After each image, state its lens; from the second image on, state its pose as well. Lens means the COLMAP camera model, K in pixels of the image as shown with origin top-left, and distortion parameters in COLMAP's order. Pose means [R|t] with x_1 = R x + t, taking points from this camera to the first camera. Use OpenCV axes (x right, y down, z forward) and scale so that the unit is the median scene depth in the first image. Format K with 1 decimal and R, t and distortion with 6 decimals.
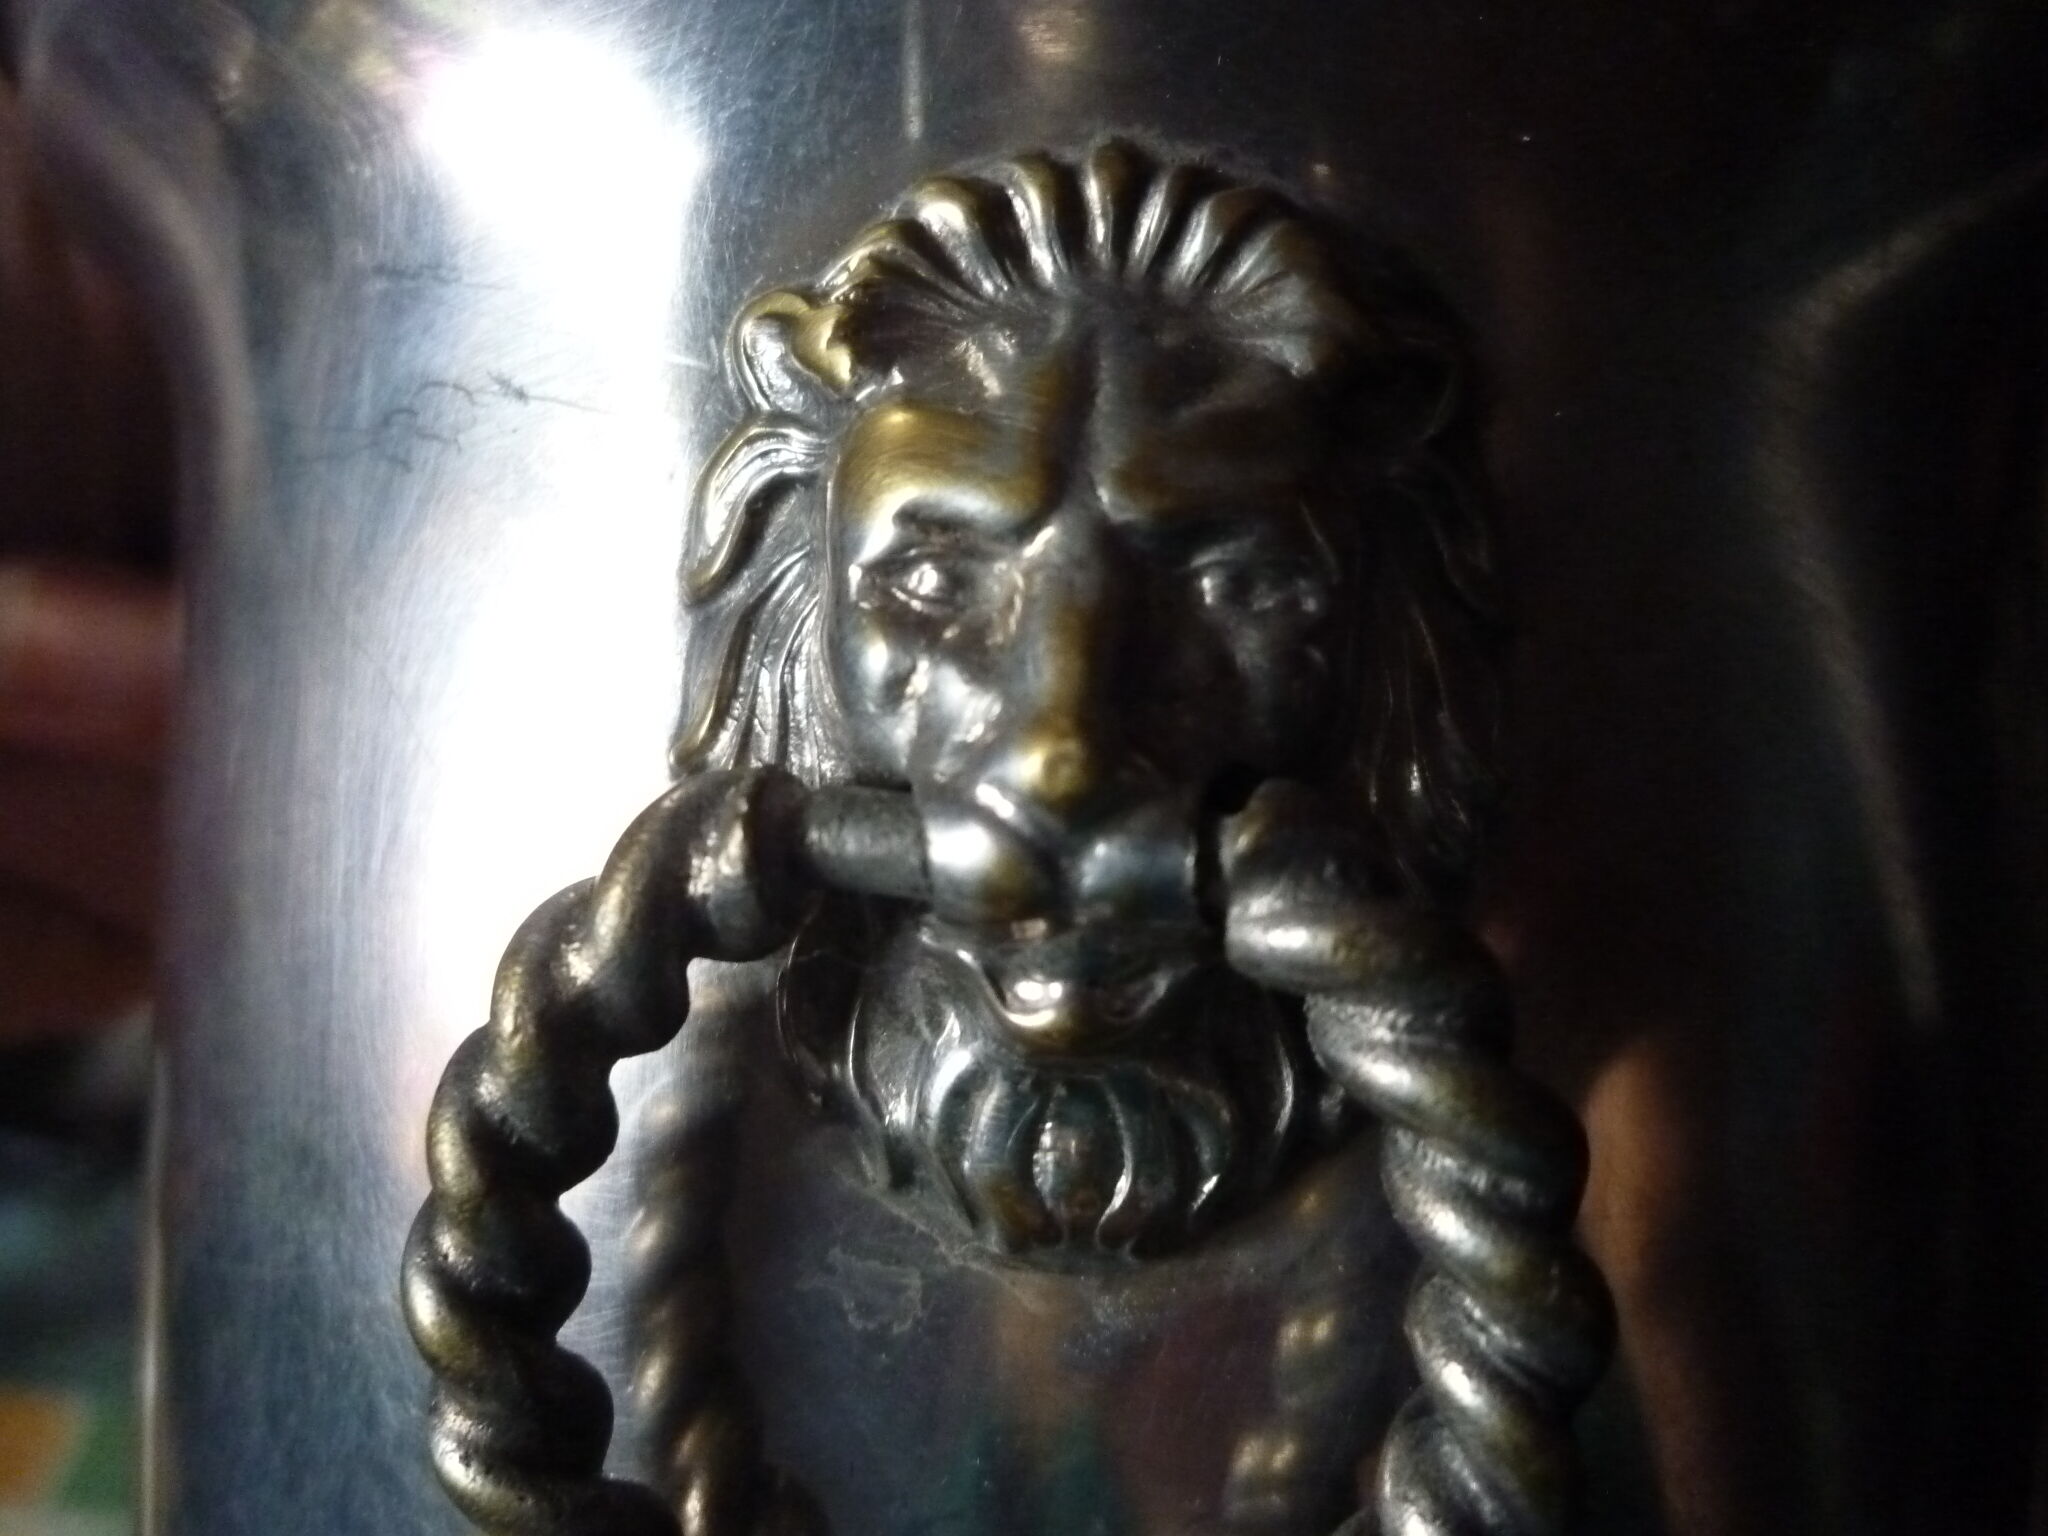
lens RADIAL K [[1557.1, 0, 1036.4], [0, 1557.1, 761.6], [0, 0, 1]] dist [-0.059043, 0.004416]
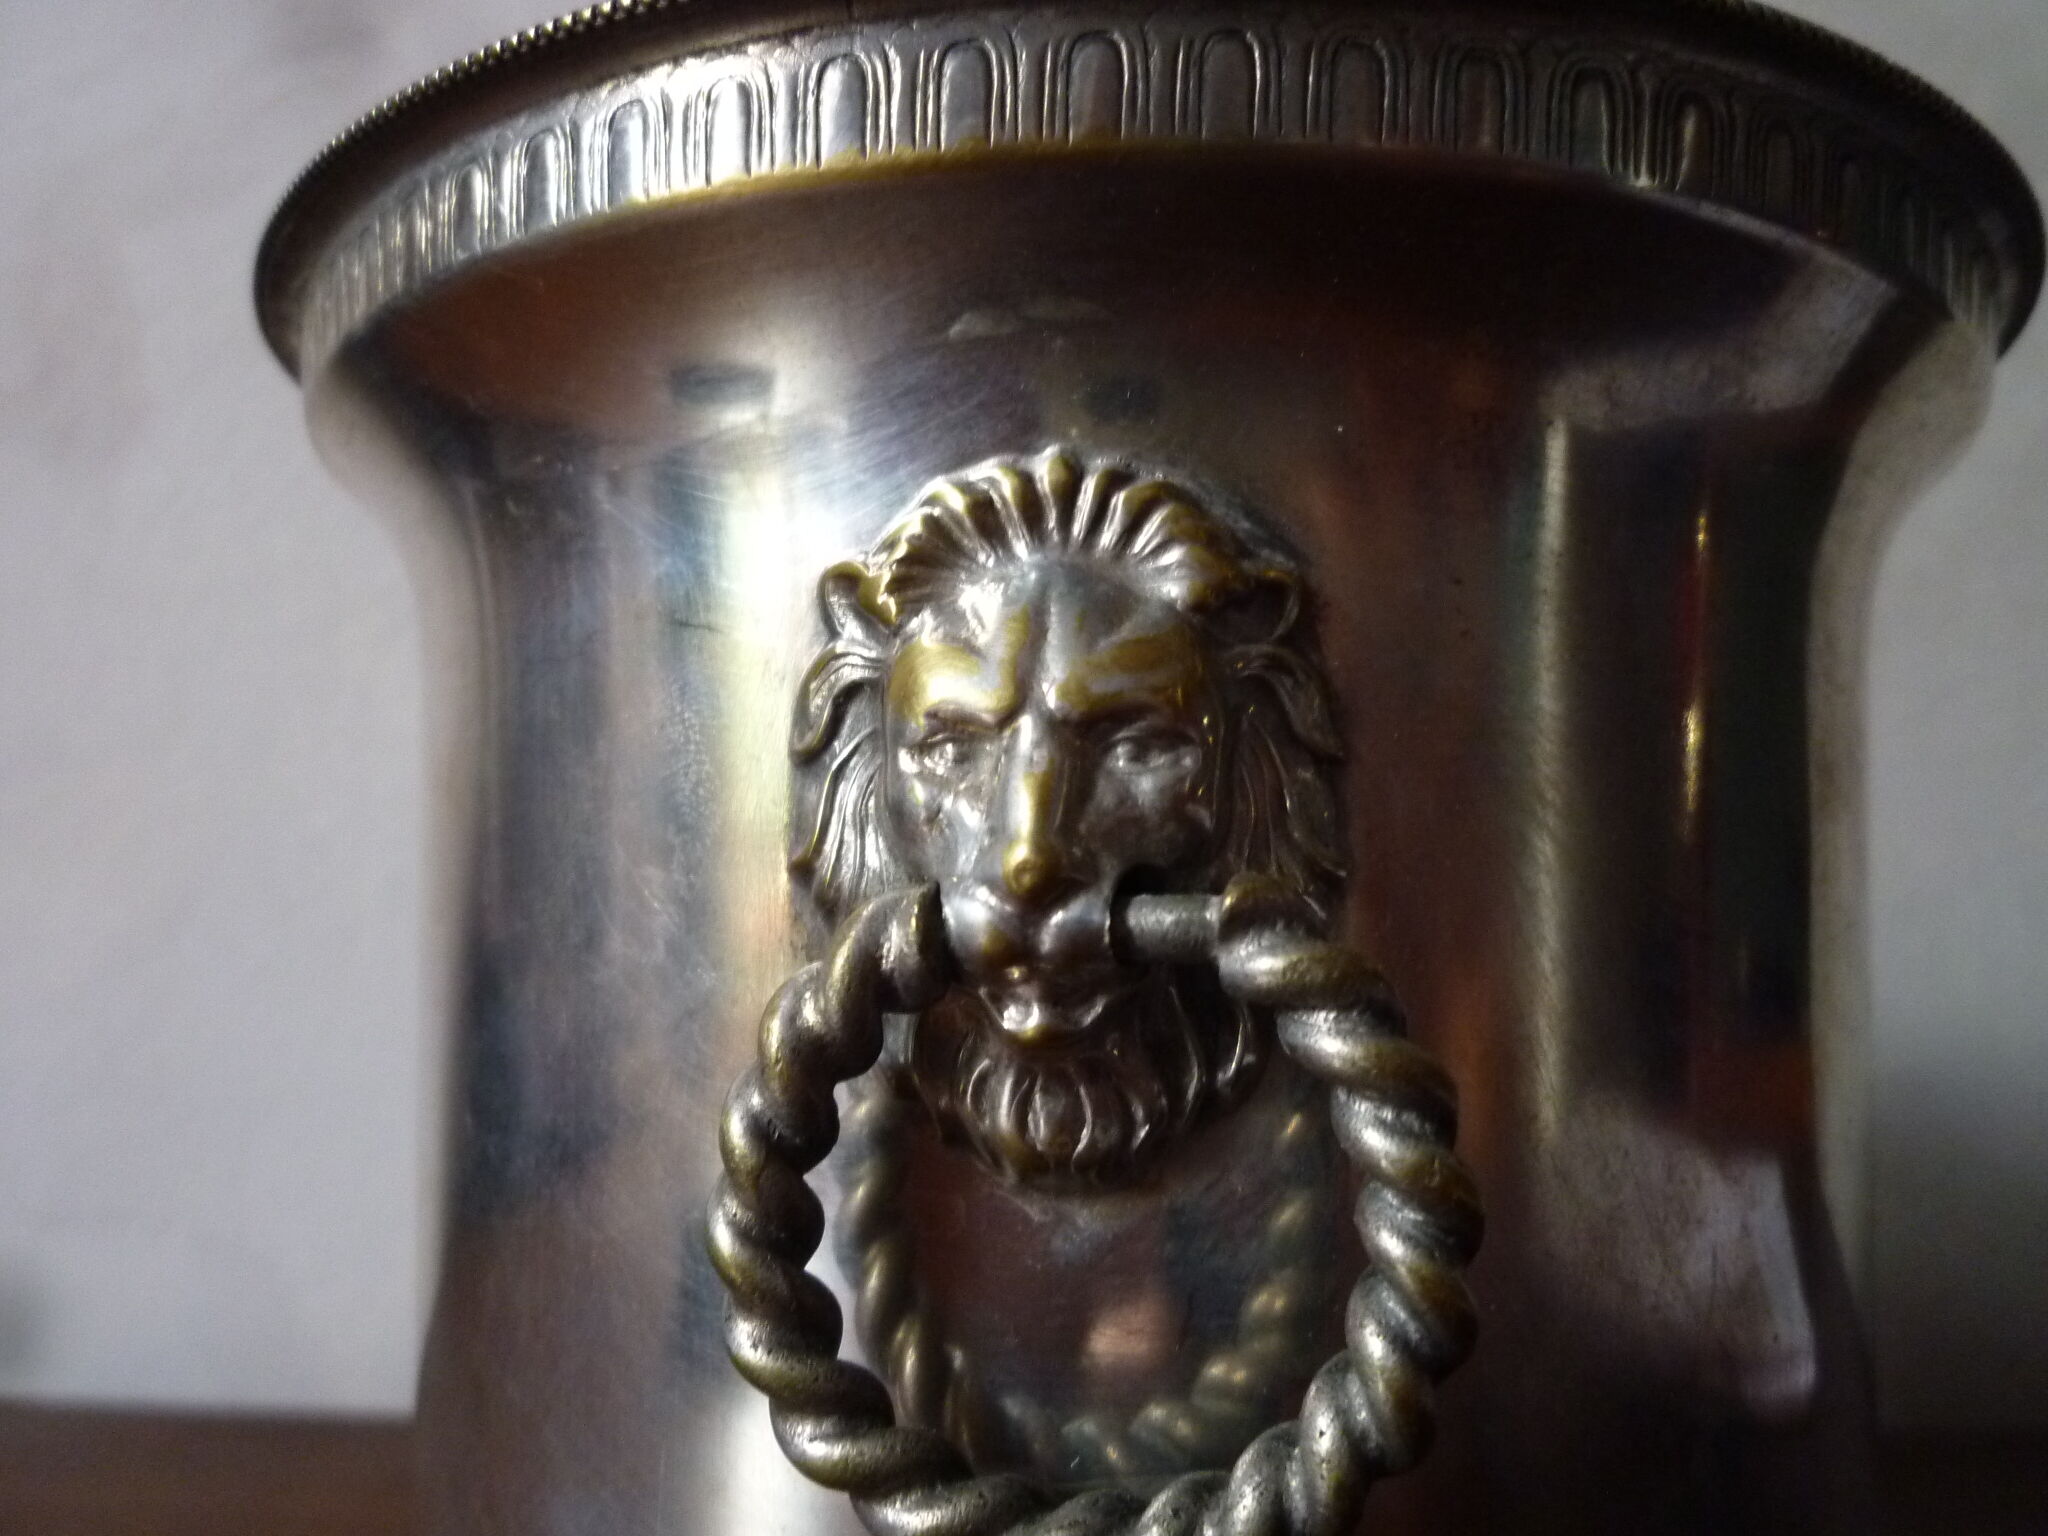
lens RADIAL K [[1557.1, 0, 1044.8], [0, 1557.1, 762.7], [0, 0, 1]] dist [-0.059043, 0.004416]
pose [[0.996921, -0.040623, -0.067070, 0.130406], [0.039331, 0.999016, -0.020478, -0.068145], [0.067836, 0.017777, 0.997538, -0.553802]]
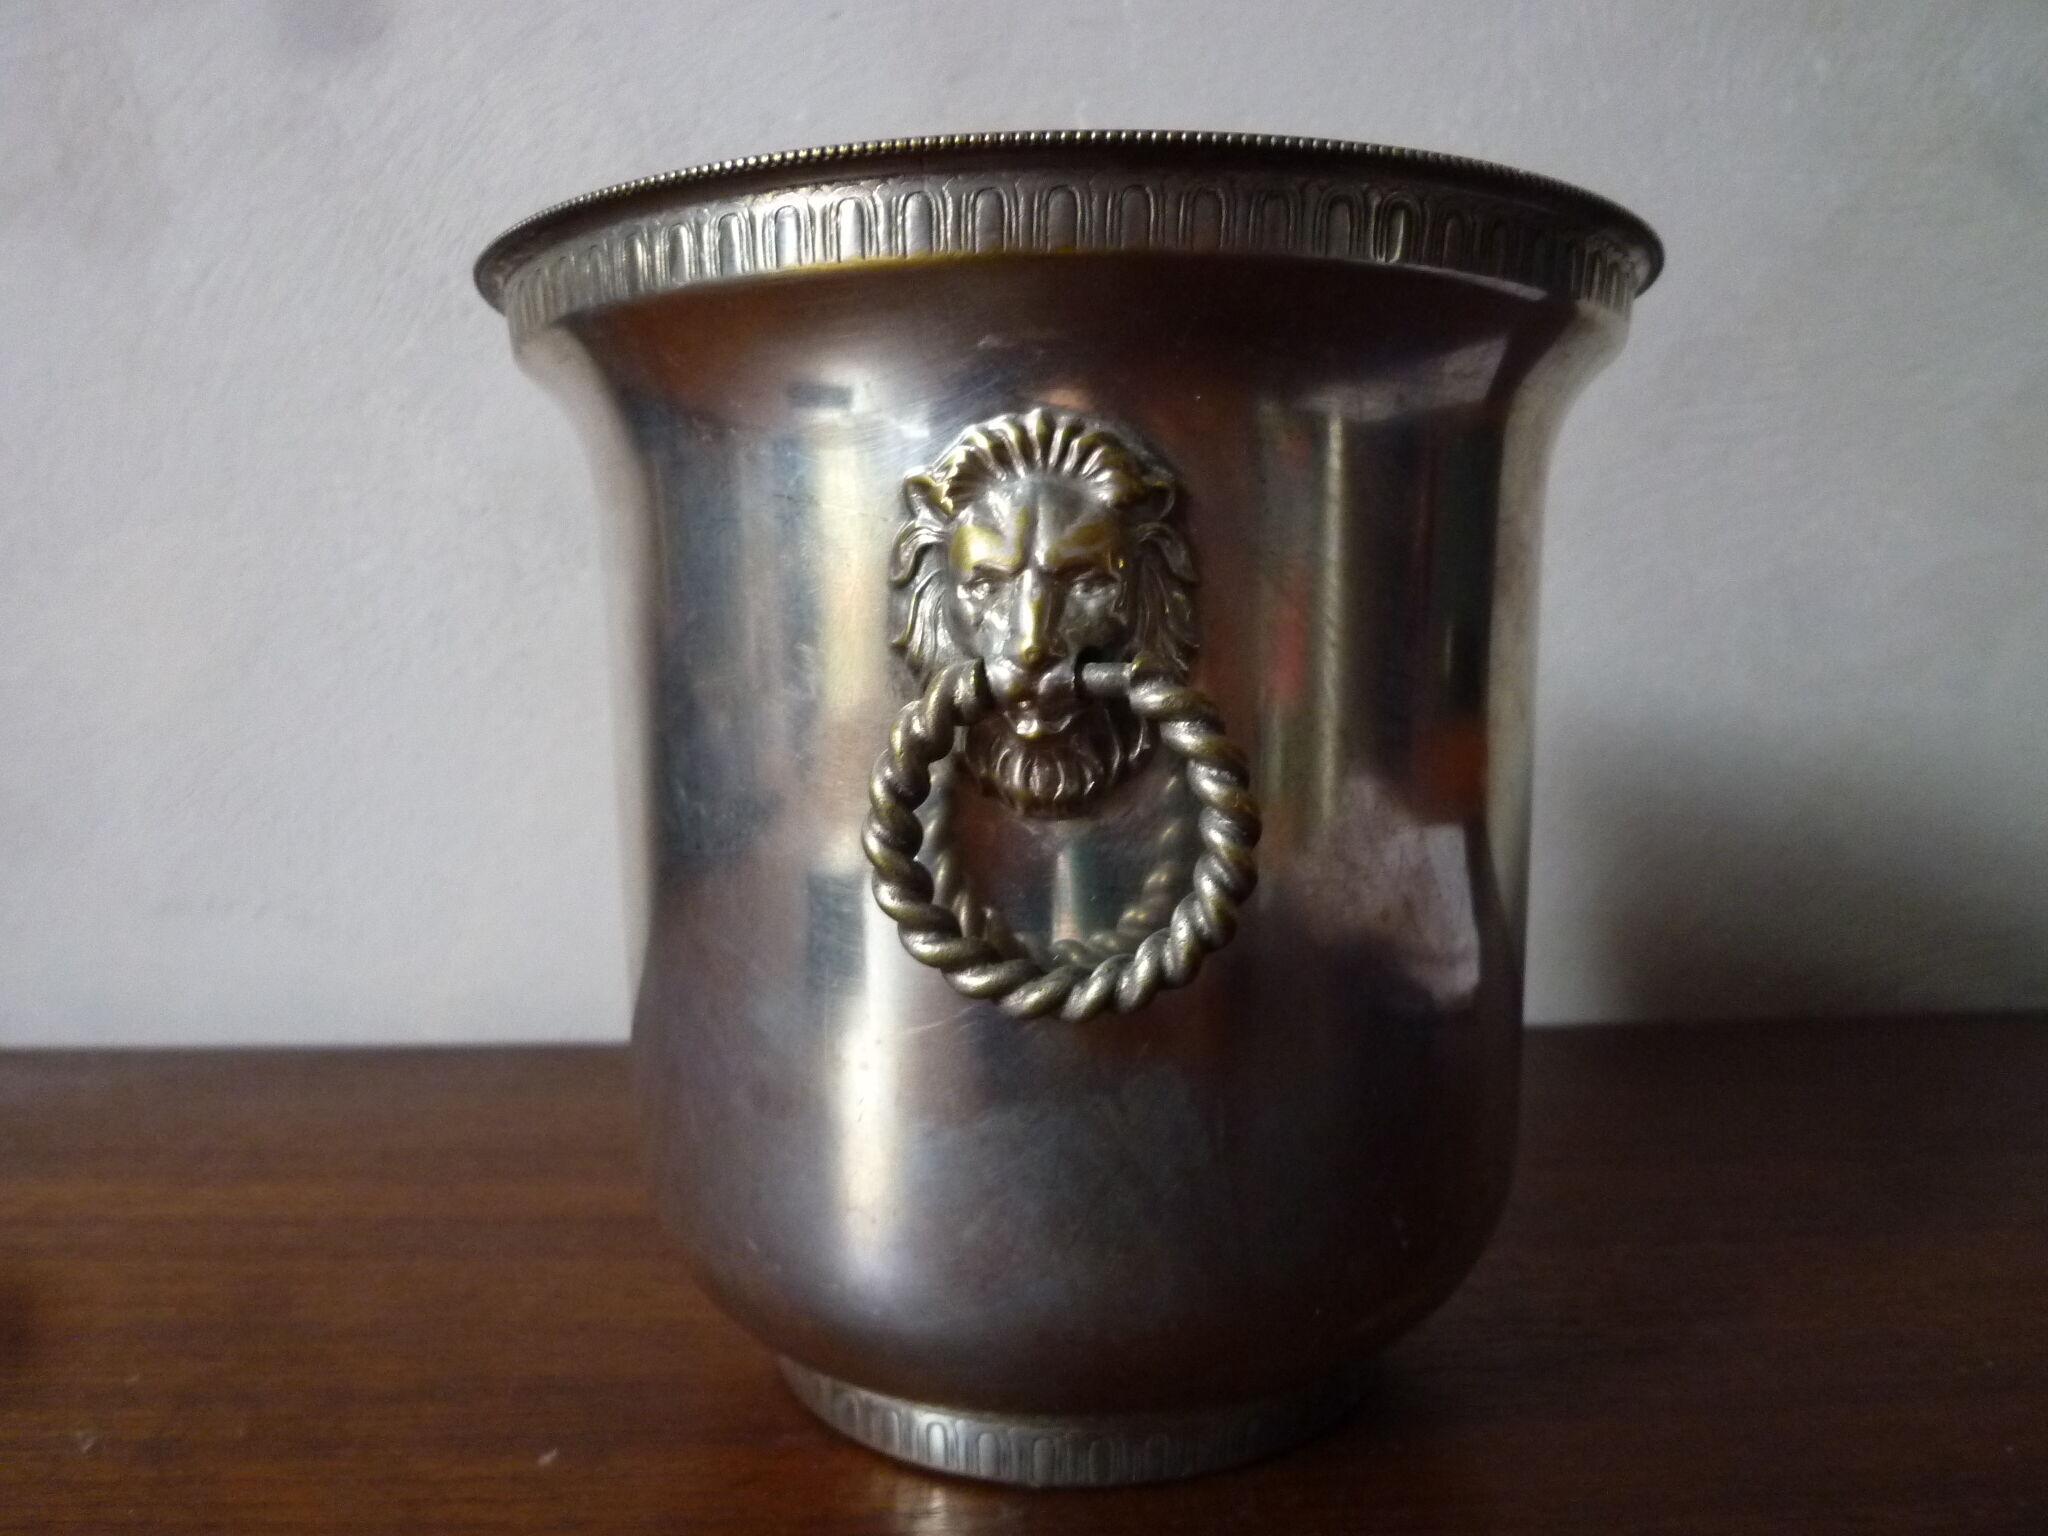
lens RADIAL K [[1557.1, 0, 1008.7], [0, 1557.1, 773.0], [0, 0, 1]] dist [-0.059043, 0.004416]
pose [[0.997809, -0.046615, -0.046944, 0.094986], [0.054343, 0.982209, 0.179757, -0.288622], [0.037730, -0.181914, 0.982590, -1.890800]]
